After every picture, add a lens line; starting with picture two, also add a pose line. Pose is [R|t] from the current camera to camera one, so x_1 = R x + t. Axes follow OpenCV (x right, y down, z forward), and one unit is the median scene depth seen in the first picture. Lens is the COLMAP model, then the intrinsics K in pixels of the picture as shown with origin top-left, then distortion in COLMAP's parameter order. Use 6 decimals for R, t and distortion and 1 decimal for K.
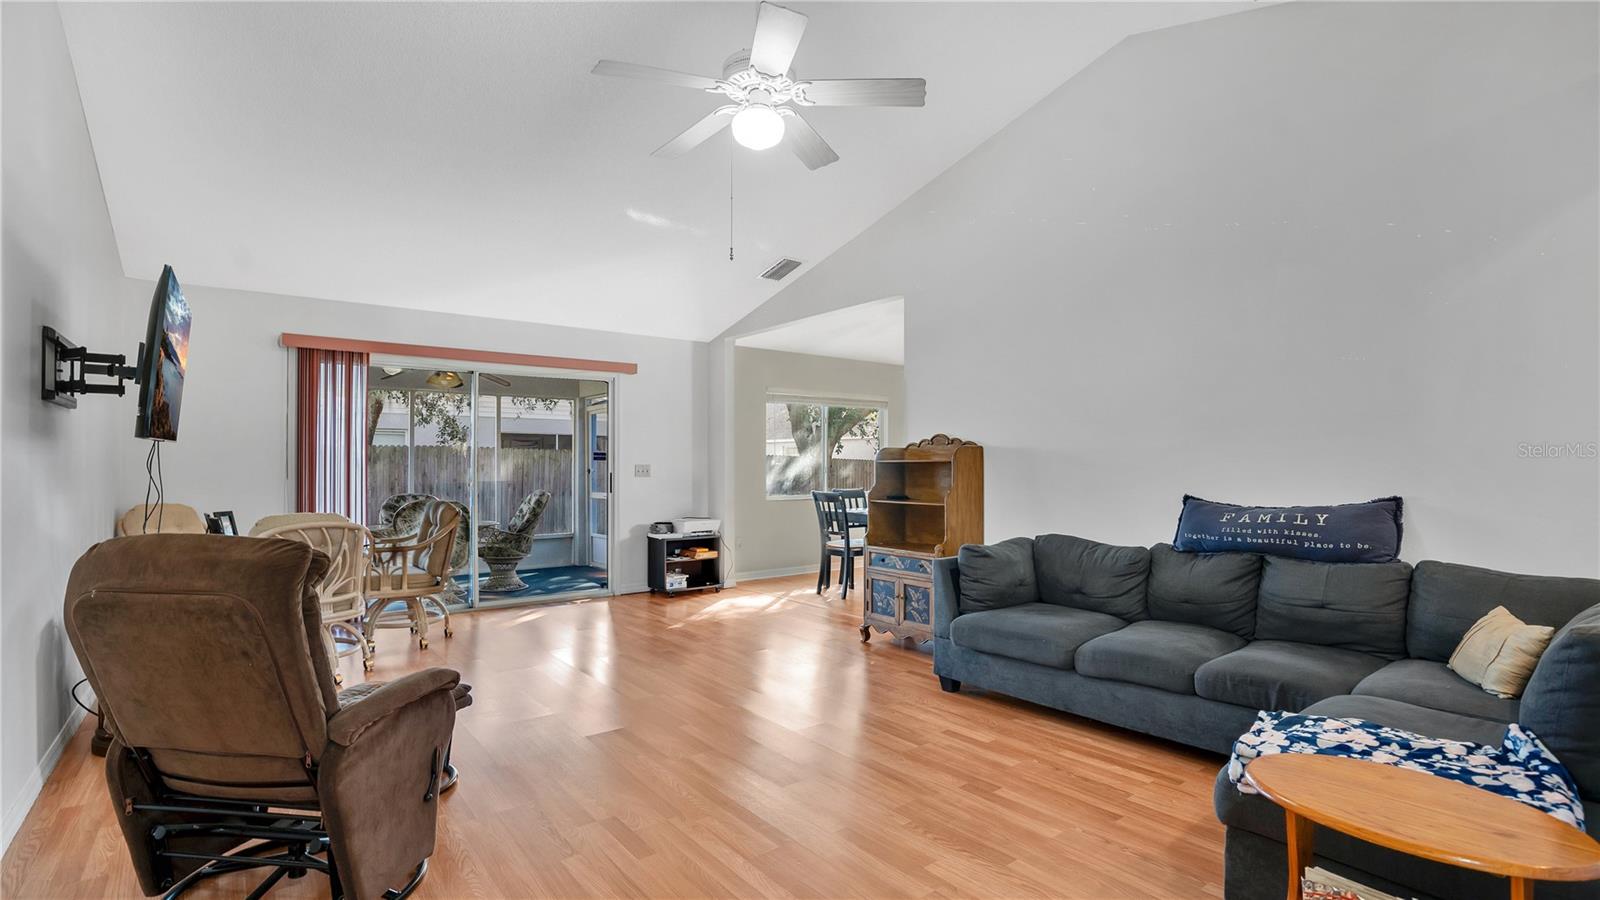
lens RADIAL K [[791.8, 0, 798.2], [0, 791.8, 455.7], [0, 0, 1]] dist [-0.005909, -0.001278]
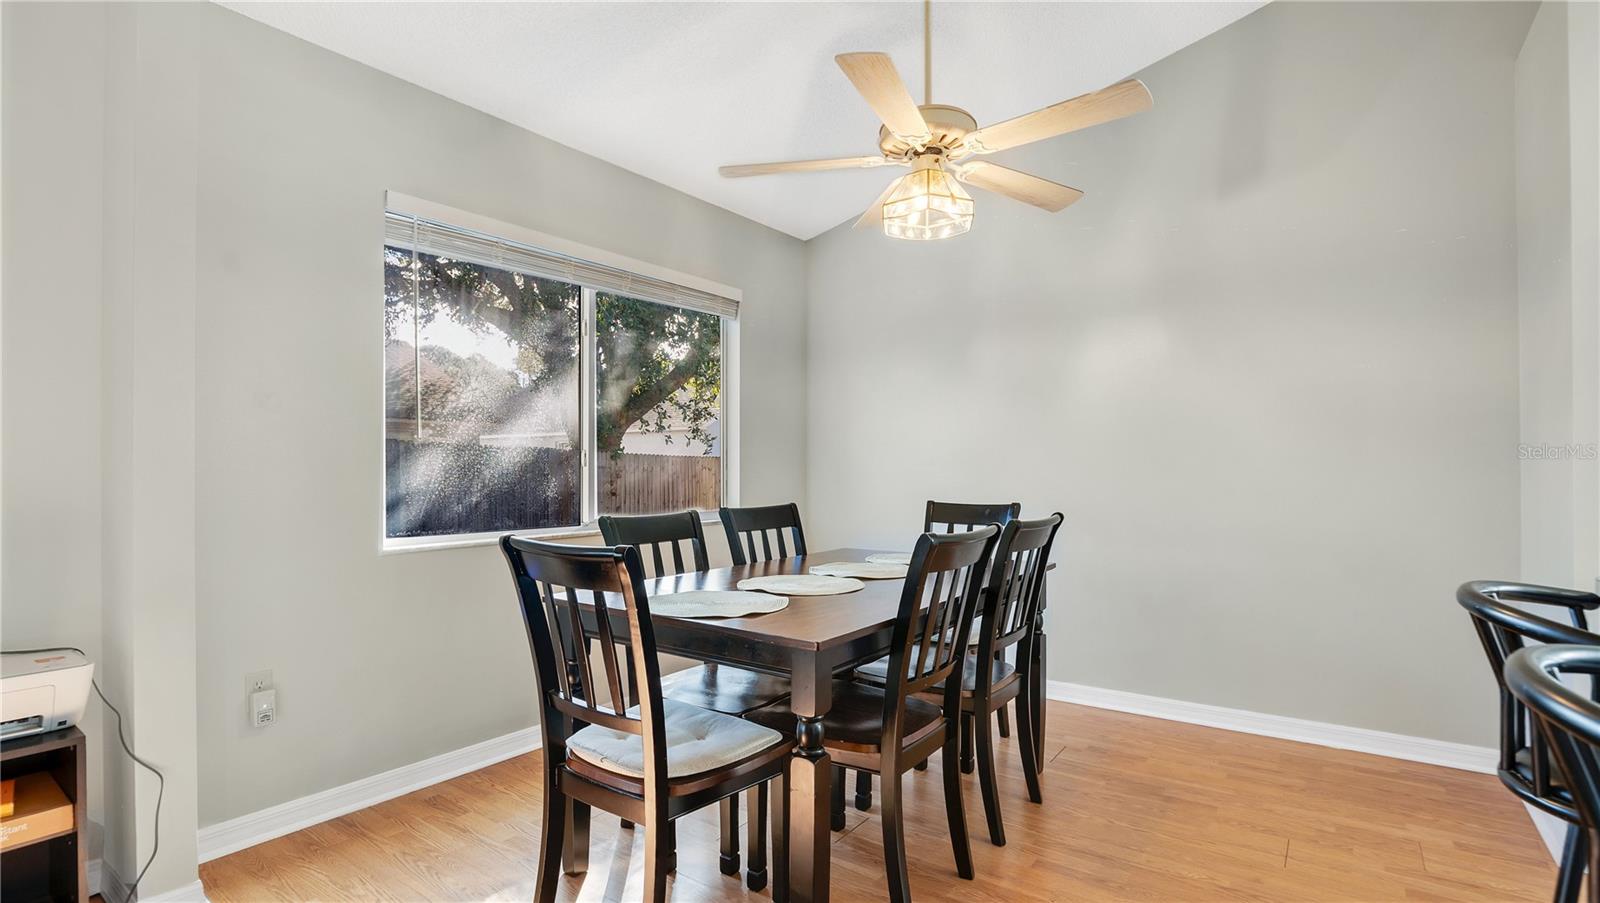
lens RADIAL K [[791.8, 0, 805.7], [0, 791.8, 467.8], [0, 0, 1]] dist [-0.005909, -0.001278]
pose [[0.961797, -0.003348, 0.273744, 0.036581], [0.000698, 0.999952, 0.009778, 0.020879], [-0.273763, -0.009213, 0.961753, 0.684008]]
